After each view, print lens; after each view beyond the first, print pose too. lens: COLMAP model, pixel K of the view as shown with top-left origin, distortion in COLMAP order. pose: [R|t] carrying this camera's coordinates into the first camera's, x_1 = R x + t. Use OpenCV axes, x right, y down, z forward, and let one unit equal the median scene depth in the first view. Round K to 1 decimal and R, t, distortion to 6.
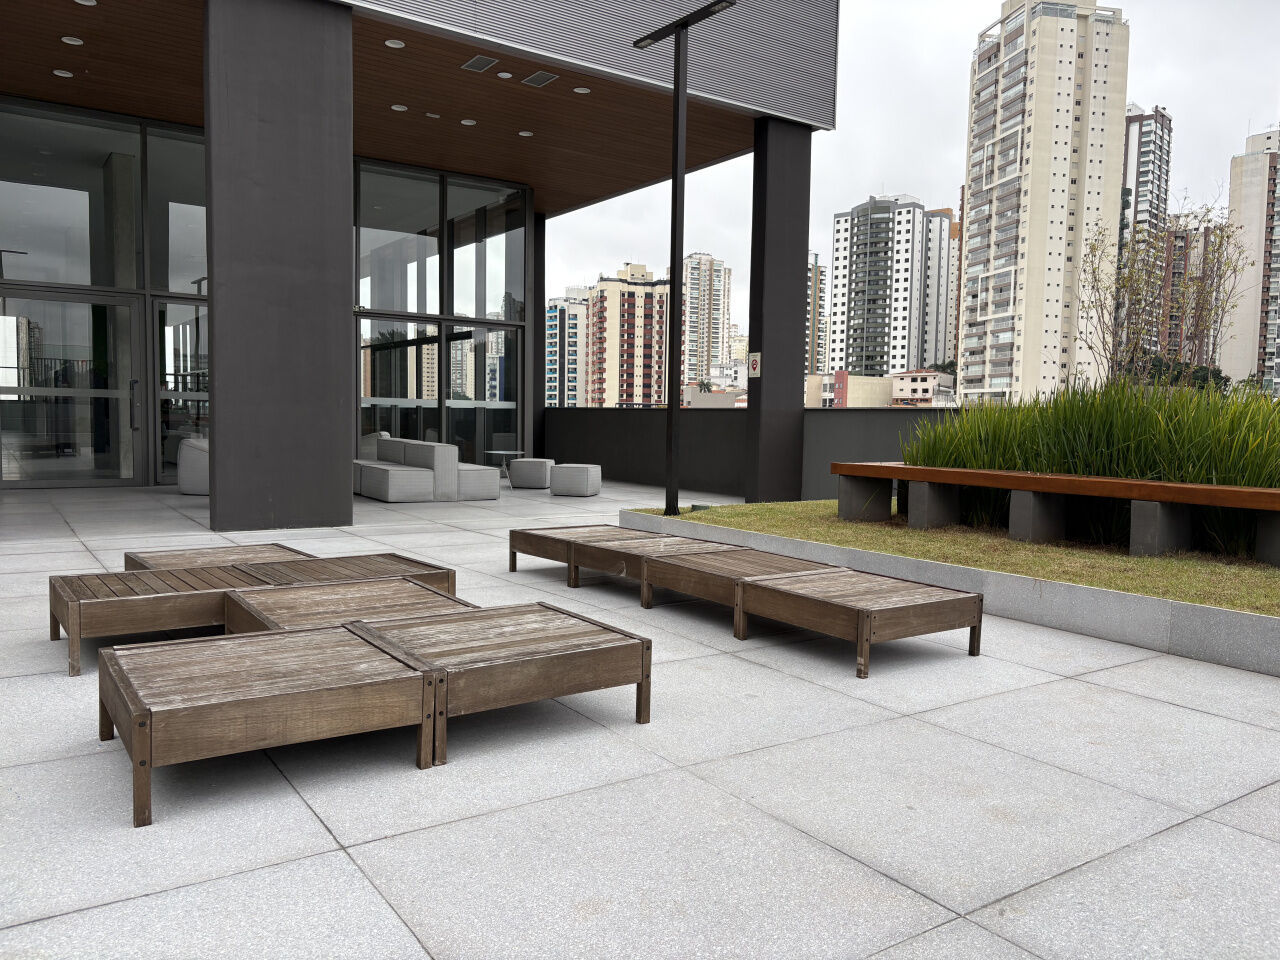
lens RADIAL K [[961.8, 0, 629.3], [0, 961.8, 470.3], [0, 0, 1]] dist [0.033014, -0.030103]
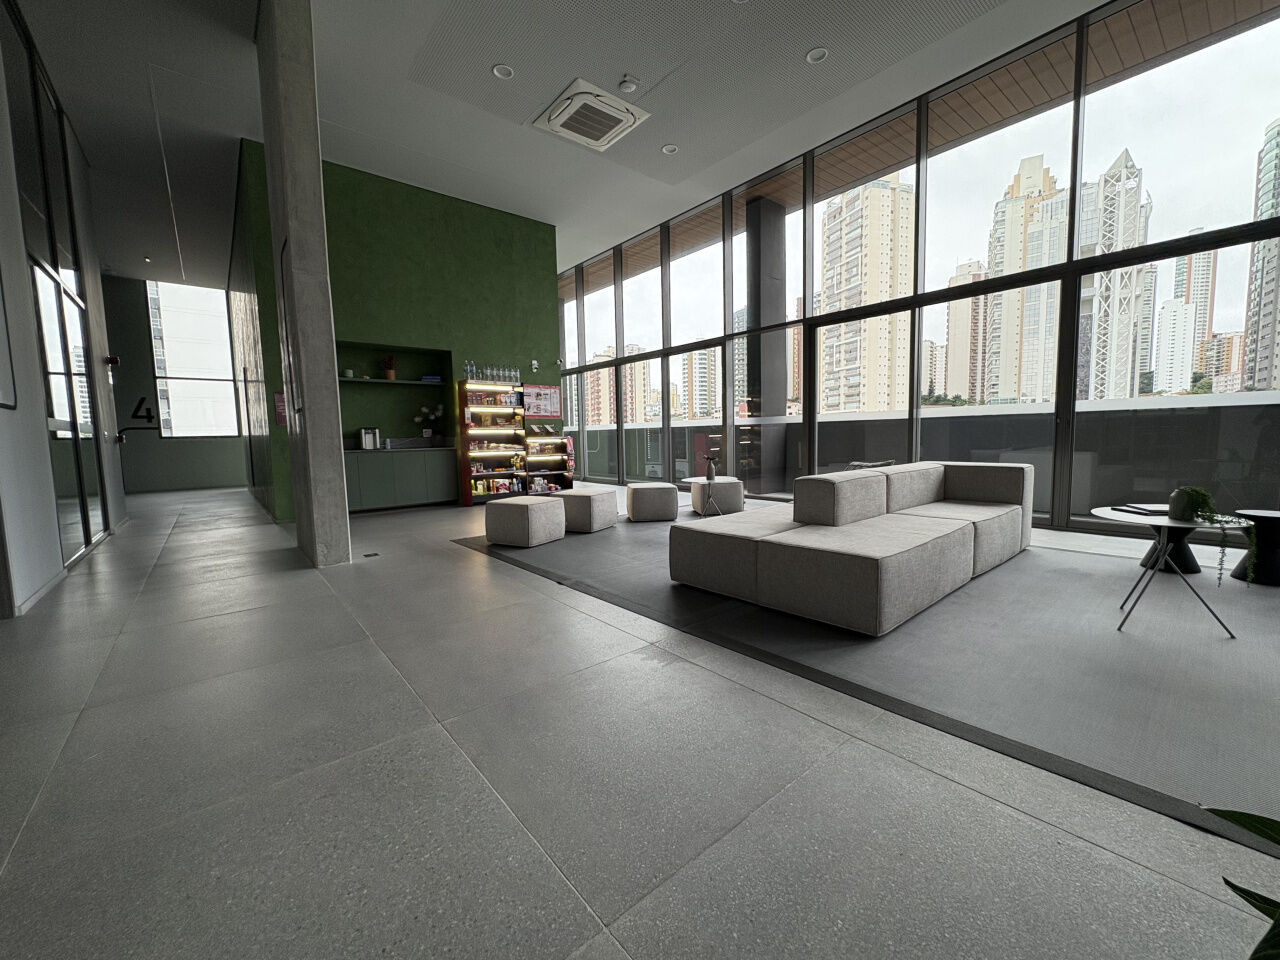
lens RADIAL K [[510.1, 0, 640.2], [0, 510.1, 470.8], [0, 0, 1]] dist [-0.000067, -0.000328]
pose [[0.993967, -0.045602, 0.099747, -0.079280], [0.044107, 0.998880, 0.017142, -0.009402], [-0.100417, -0.012639, 0.994865, 0.142937]]
